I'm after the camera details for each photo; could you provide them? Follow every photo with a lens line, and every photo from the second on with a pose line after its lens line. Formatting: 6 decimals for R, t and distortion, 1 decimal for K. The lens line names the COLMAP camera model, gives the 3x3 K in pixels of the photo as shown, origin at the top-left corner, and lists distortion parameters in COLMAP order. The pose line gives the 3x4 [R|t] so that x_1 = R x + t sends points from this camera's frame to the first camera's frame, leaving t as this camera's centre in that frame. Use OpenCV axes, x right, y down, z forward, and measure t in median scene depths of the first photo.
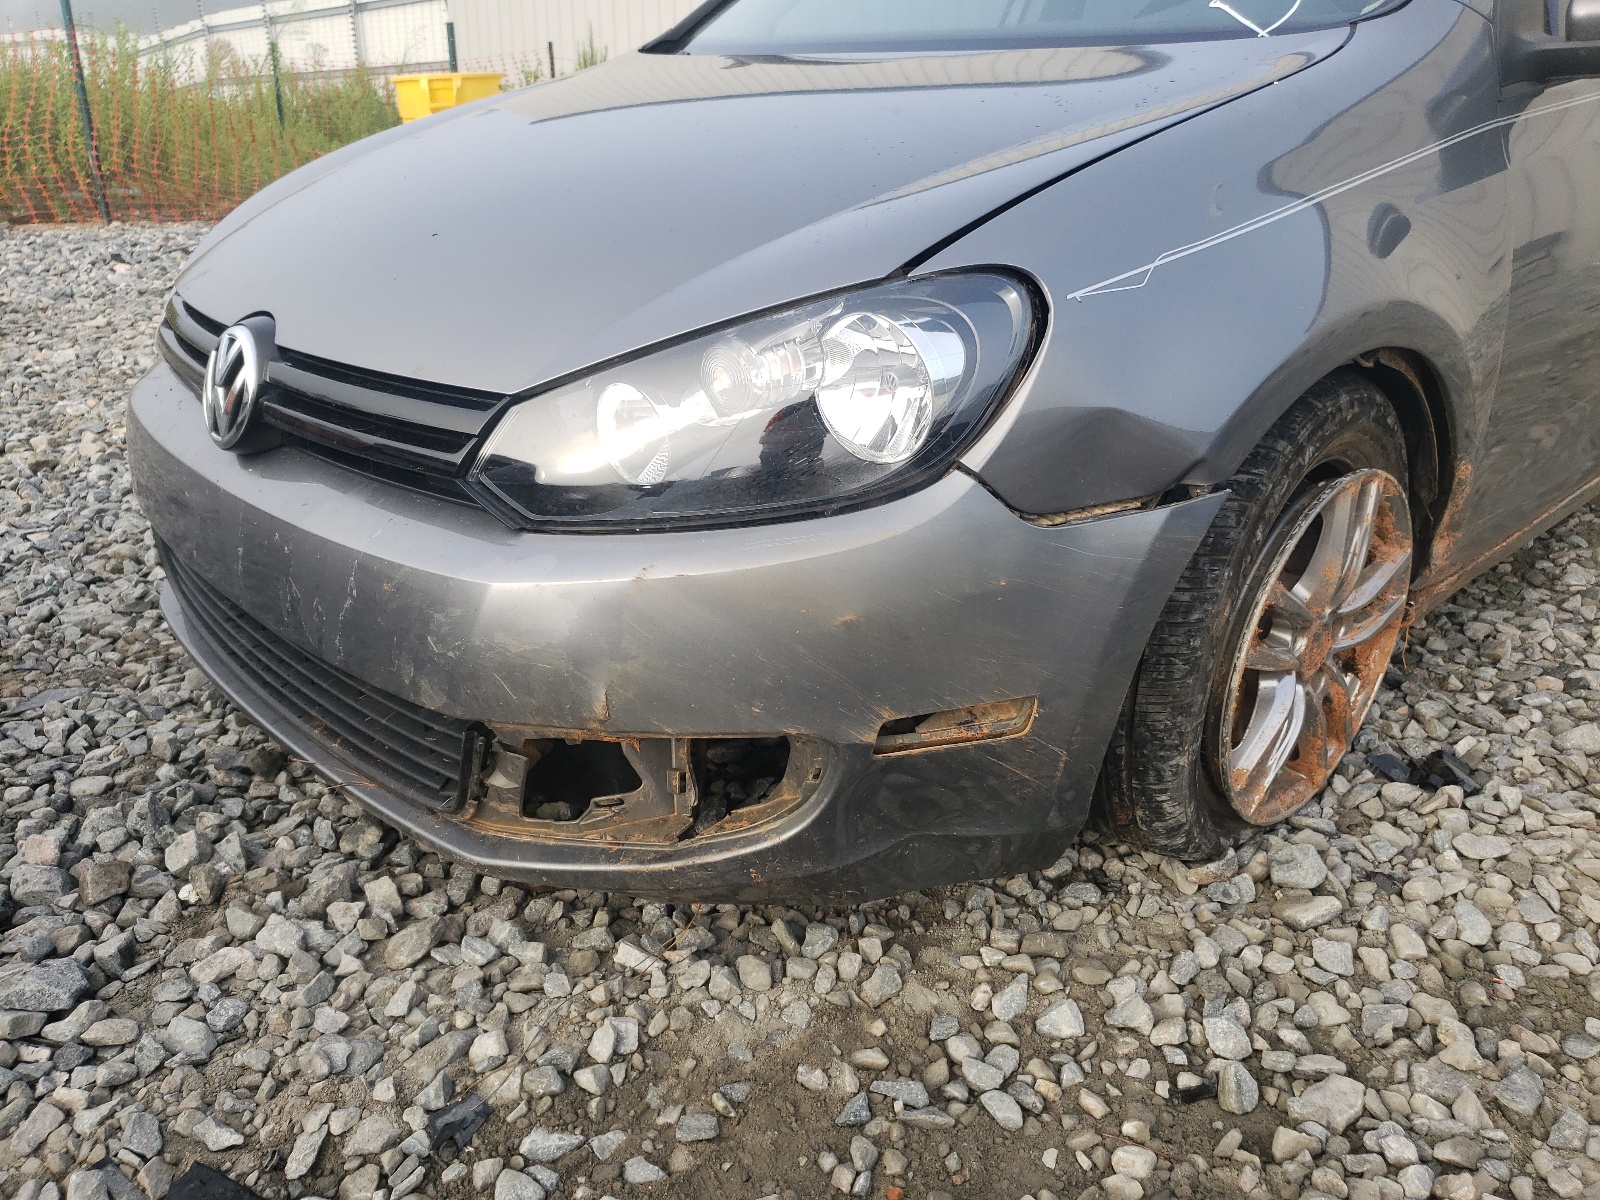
lens RADIAL K [[1264.1, 0, 800.0], [0, 1264.1, 600.0], [0, 0, 1]] dist [0.011952, -0.000302]
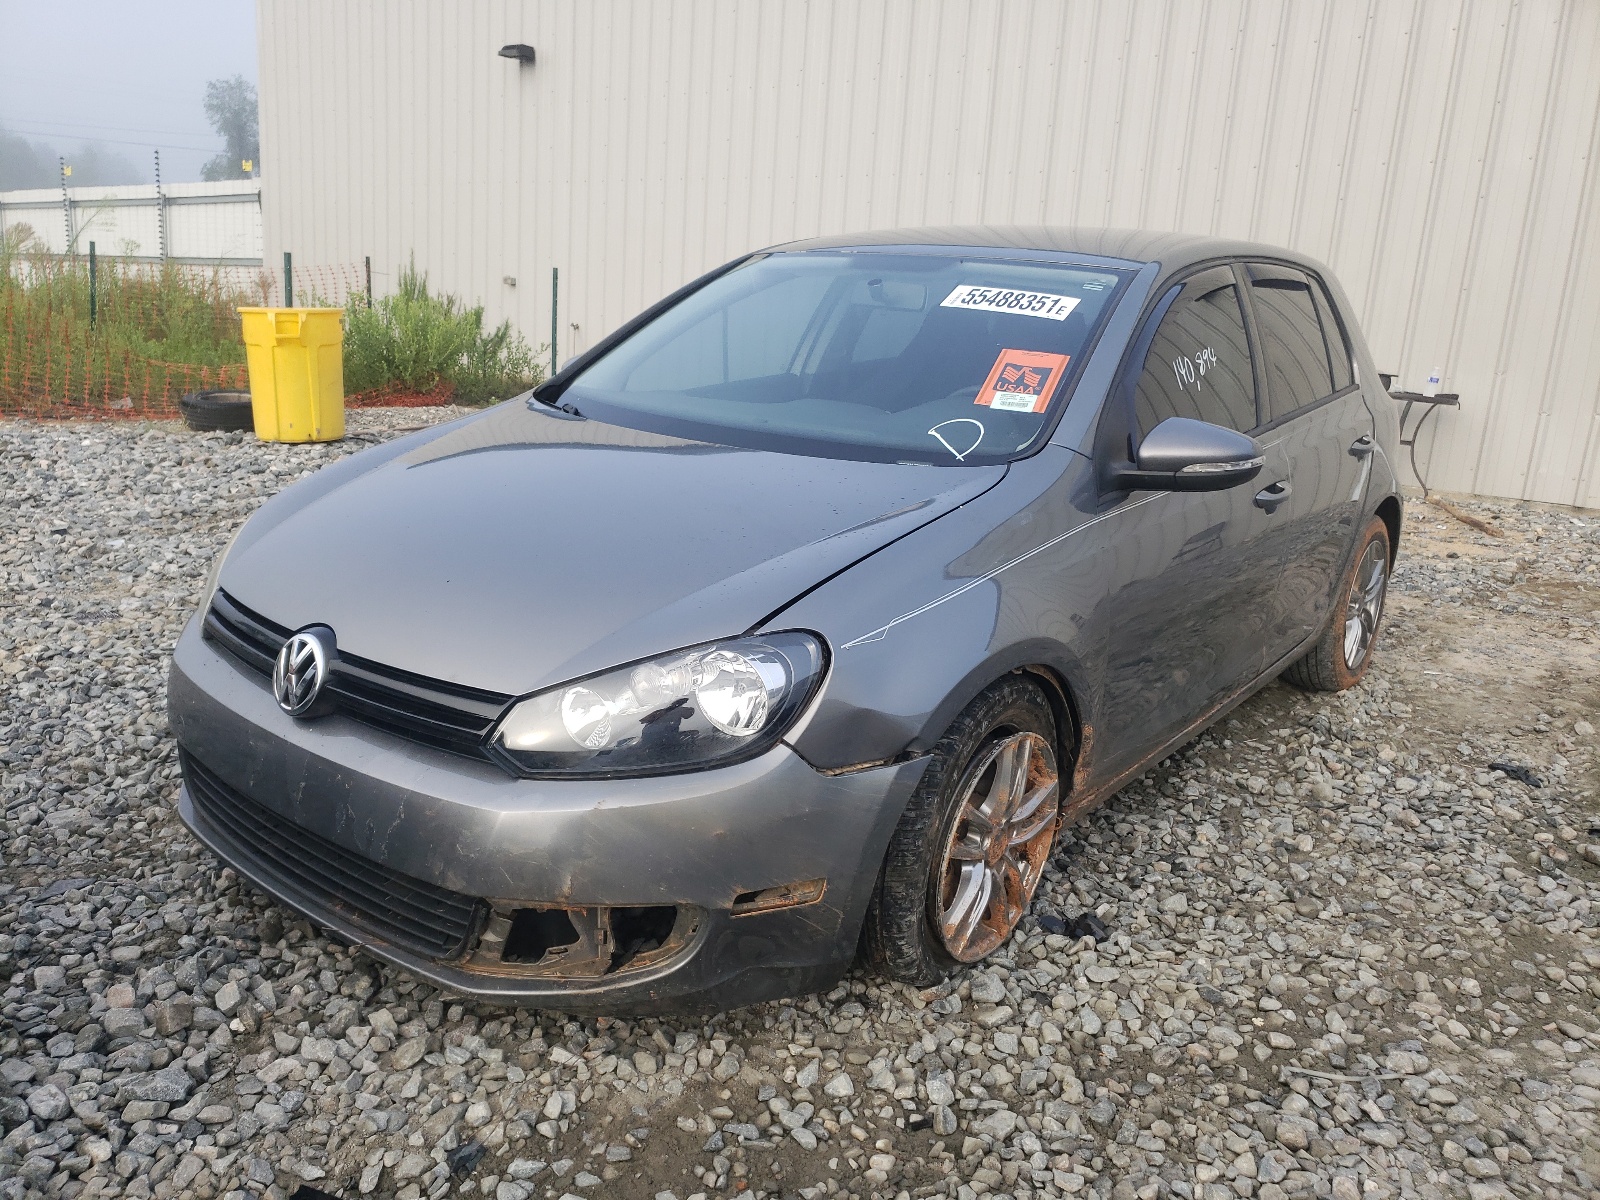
lens RADIAL K [[1264.1, 0, 800.0], [0, 1264.1, 600.0], [0, 0, 1]] dist [0.011952, -0.000302]
pose [[0.984552, 0.029910, 0.172517, -0.132134], [-0.005229, 0.989885, -0.141778, -0.045795], [-0.175012, 0.138686, 0.974750, -0.611001]]
